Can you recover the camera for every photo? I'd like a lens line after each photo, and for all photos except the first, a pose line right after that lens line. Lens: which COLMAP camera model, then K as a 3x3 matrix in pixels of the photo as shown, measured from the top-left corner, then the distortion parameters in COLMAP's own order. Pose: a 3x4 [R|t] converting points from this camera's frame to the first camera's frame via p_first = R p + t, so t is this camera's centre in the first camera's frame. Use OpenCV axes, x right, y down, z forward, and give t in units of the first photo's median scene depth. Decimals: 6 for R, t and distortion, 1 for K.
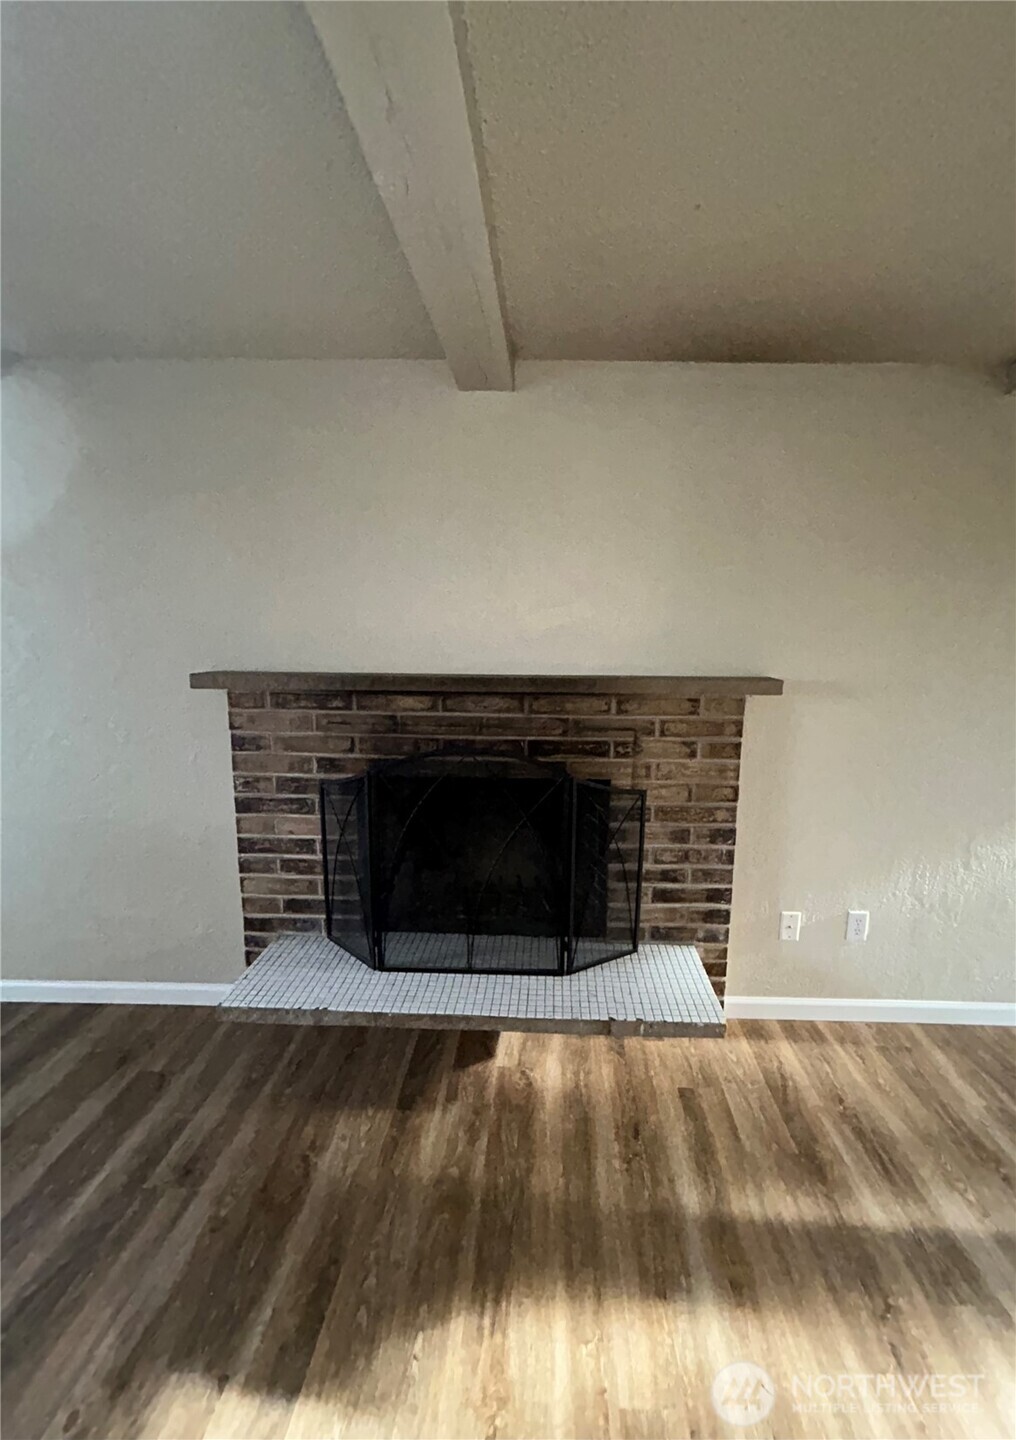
lens RADIAL K [[575.9, 0, 547.3], [0, 575.9, 721.3], [0, 0, 1]] dist [-0.001089, -0.000061]
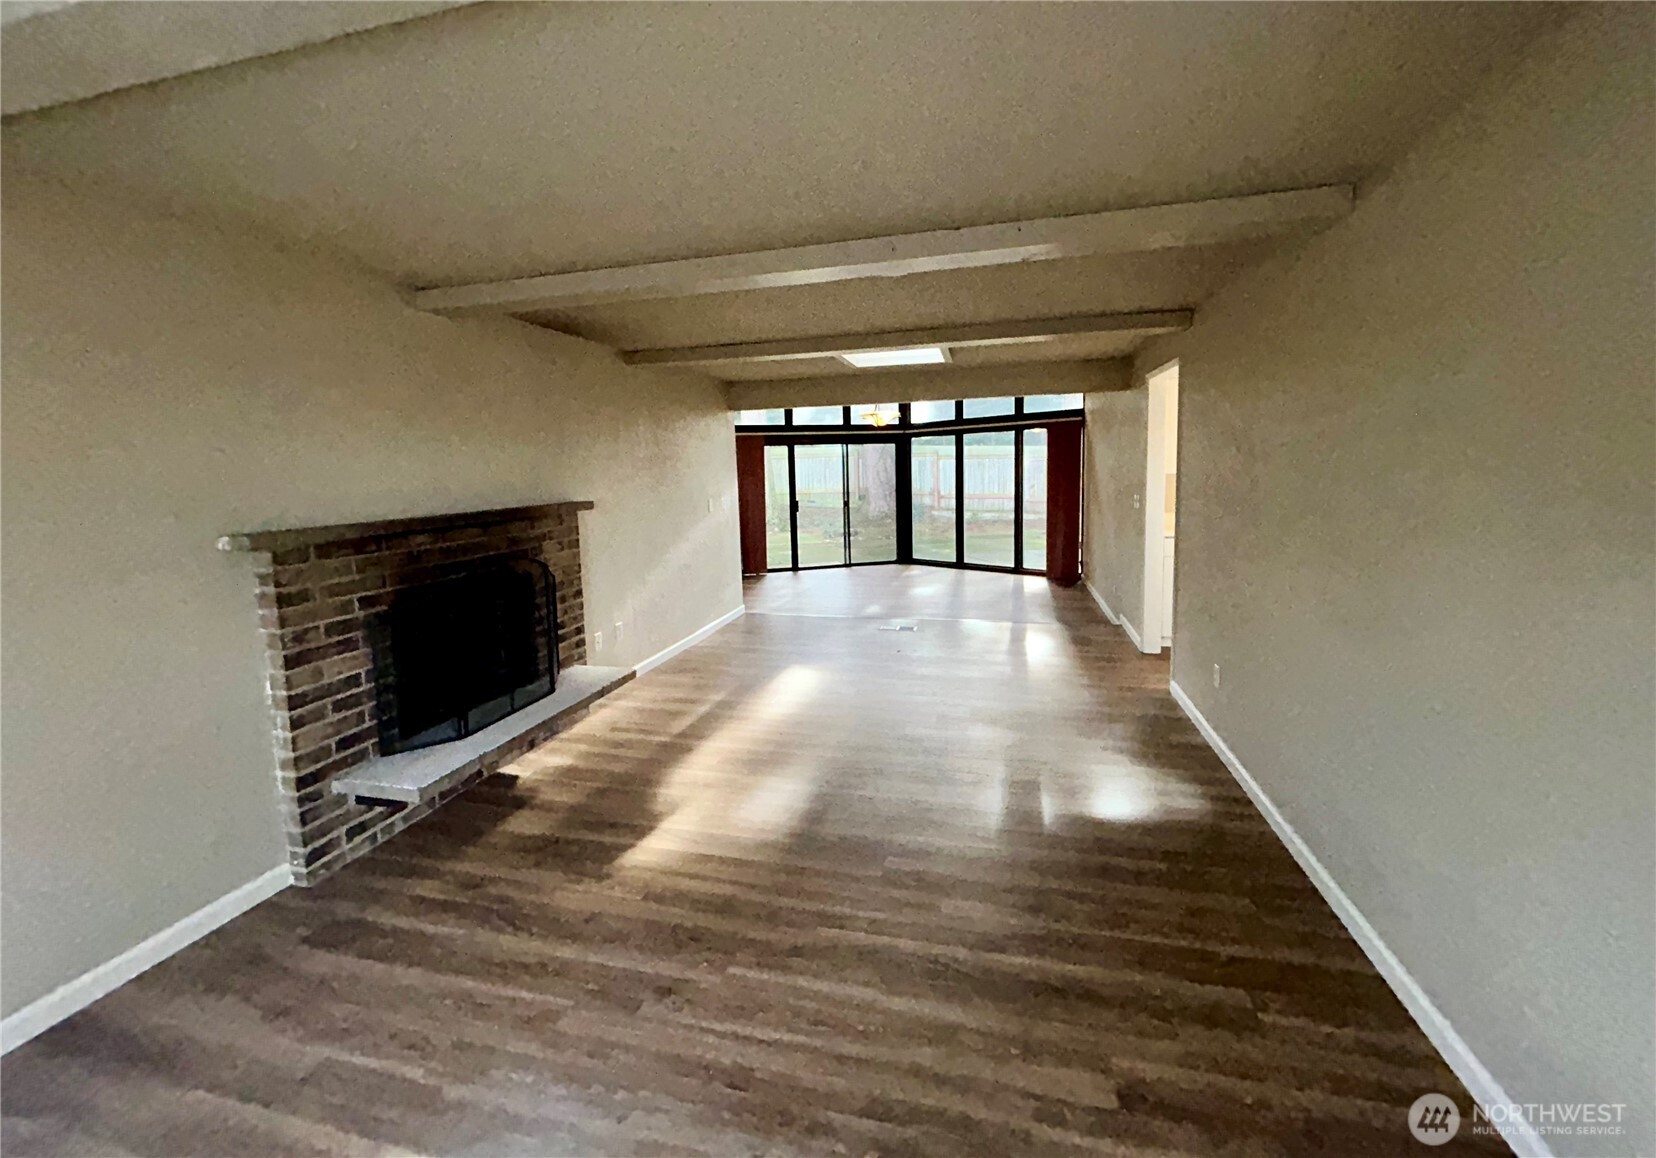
lens RADIAL K [[667.4, 0, 825.5], [0, 667.4, 537.8], [0, 0, 1]] dist [0.002210, 0.000580]
pose [[0.232237, -0.122552, 0.964908, -1.446865], [0.175947, 0.980958, 0.082243, 0.000516], [-0.956613, 0.150673, 0.249377, -0.232927]]
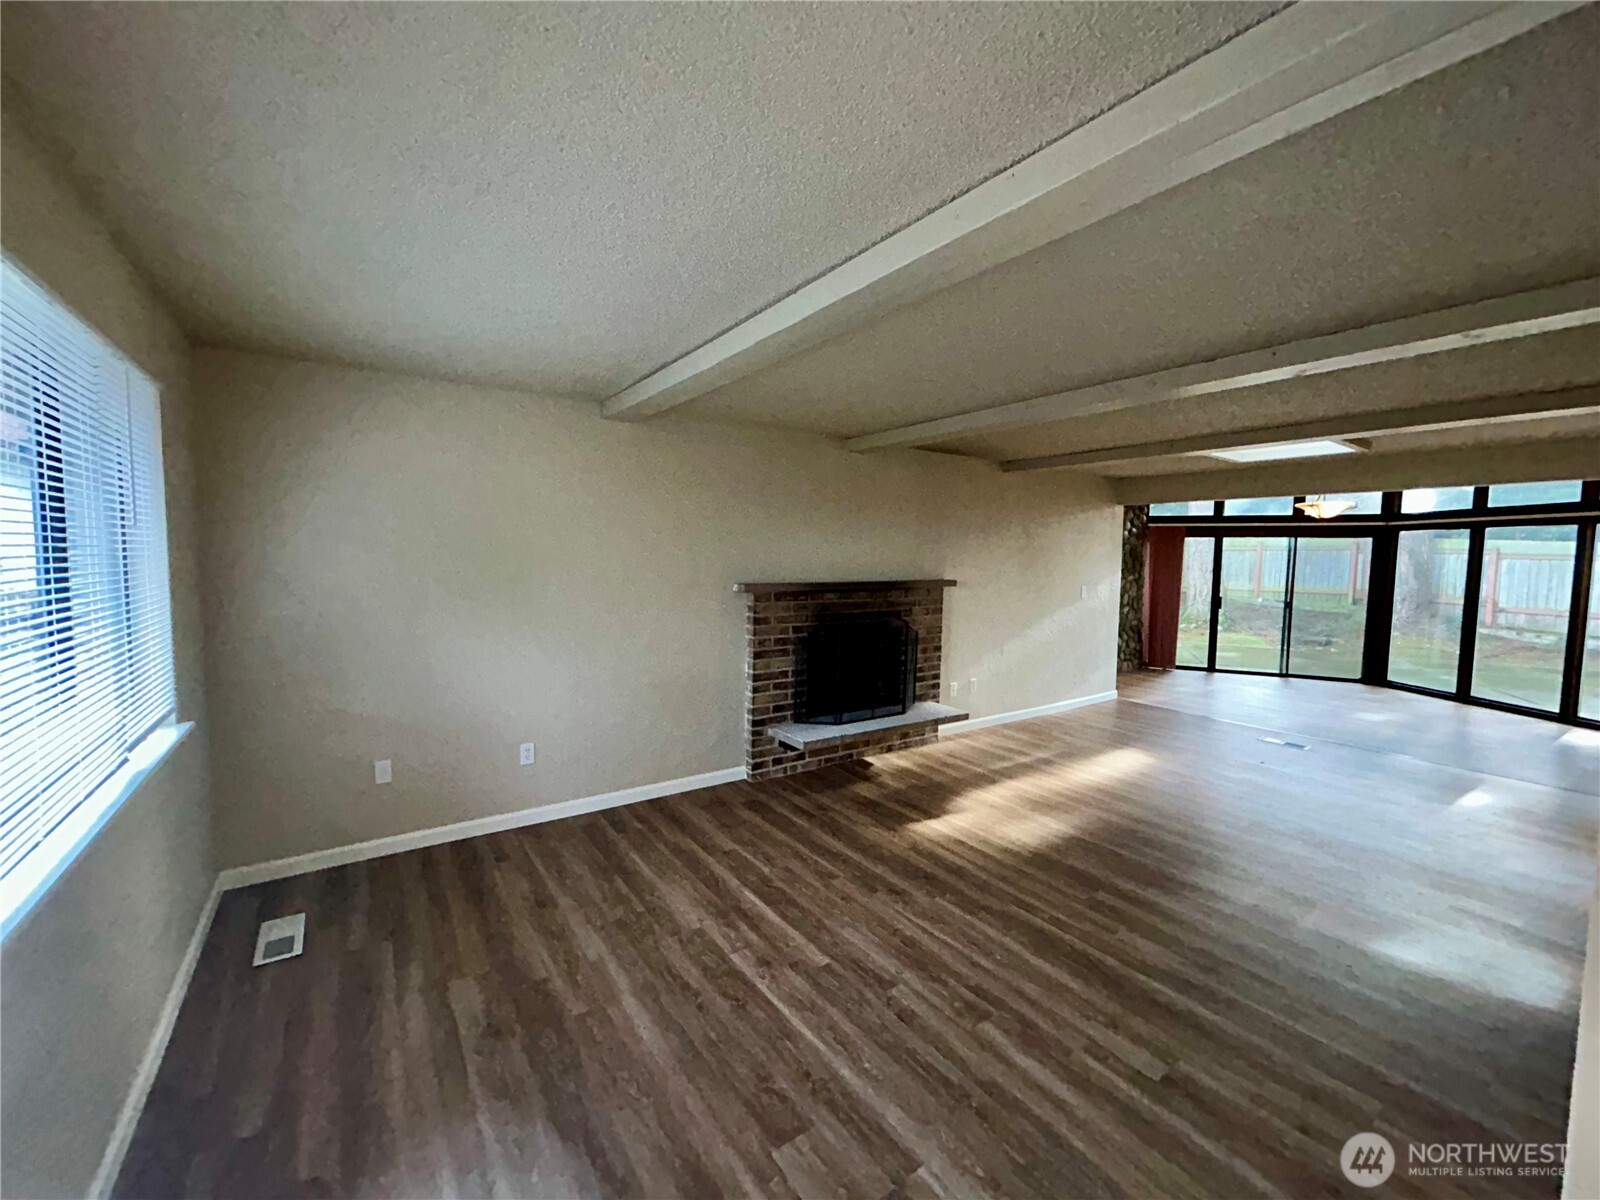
lens RADIAL K [[644.3, 0, 800.0], [0, 644.3, 600.0], [0, 0, 1]] dist [0.000080, -0.000043]
pose [[0.811454, -0.043530, 0.582793, -1.640864], [0.084675, 0.995457, -0.043546, 0.071749], [-0.578249, 0.084684, 0.811453, -0.785187]]
